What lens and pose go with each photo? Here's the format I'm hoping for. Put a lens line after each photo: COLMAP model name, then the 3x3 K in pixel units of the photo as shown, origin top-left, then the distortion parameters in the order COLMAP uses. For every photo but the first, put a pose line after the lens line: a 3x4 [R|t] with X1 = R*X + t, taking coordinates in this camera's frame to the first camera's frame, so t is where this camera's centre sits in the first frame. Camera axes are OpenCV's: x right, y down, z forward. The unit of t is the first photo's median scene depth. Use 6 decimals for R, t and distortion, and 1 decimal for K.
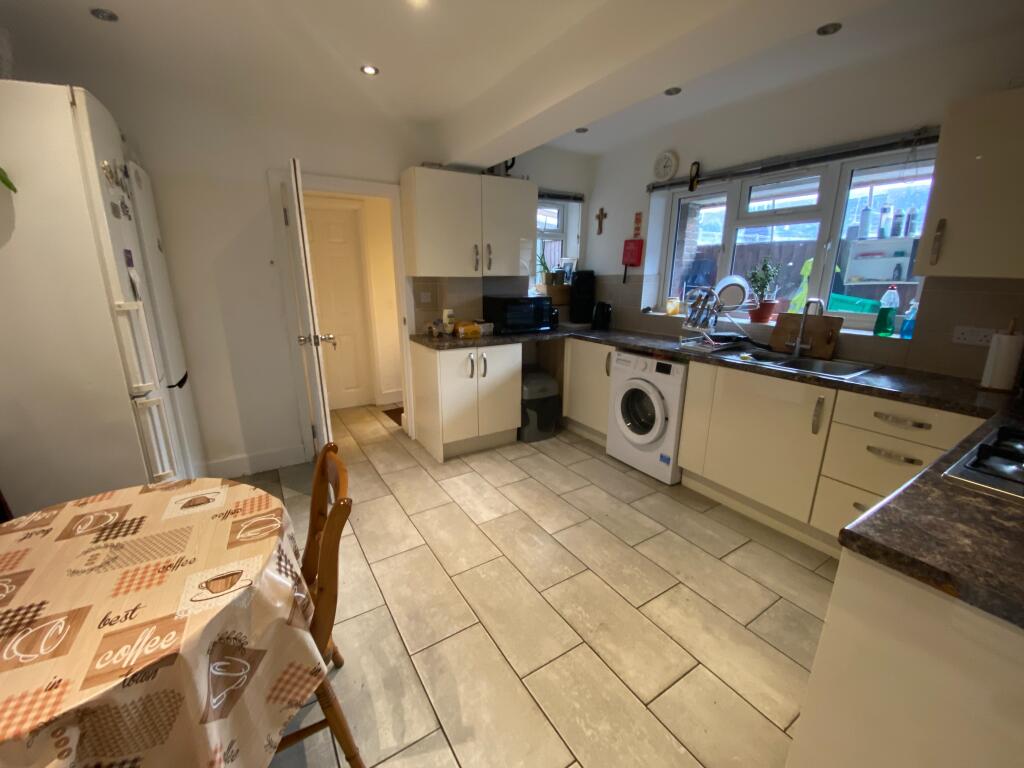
lens RADIAL K [[417.6, 0, 506.2], [0, 417.6, 382.7], [0, 0, 1]] dist [0.033044, -0.029089]
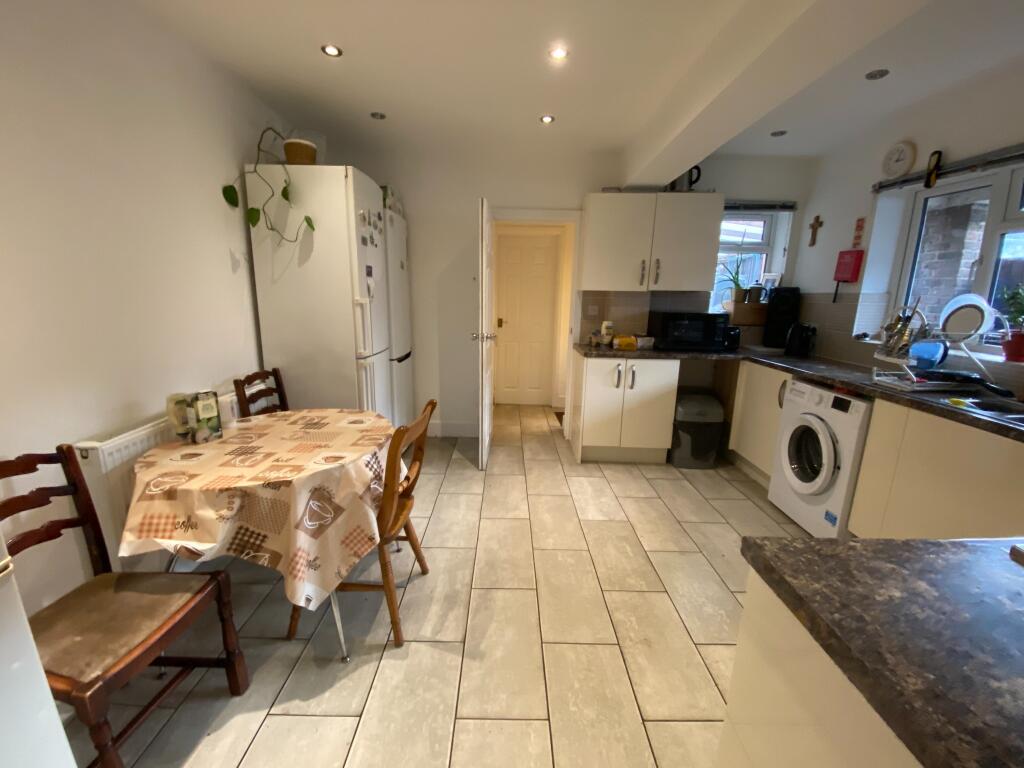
lens RADIAL K [[417.6, 0, 506.2], [0, 417.6, 382.7], [0, 0, 1]] dist [0.033044, -0.029089]
pose [[0.844607, 0.127309, -0.520030, 0.221192], [-0.154722, 0.987913, -0.009439, 0.028528], [0.512543, 0.088432, 0.854096, -0.023764]]
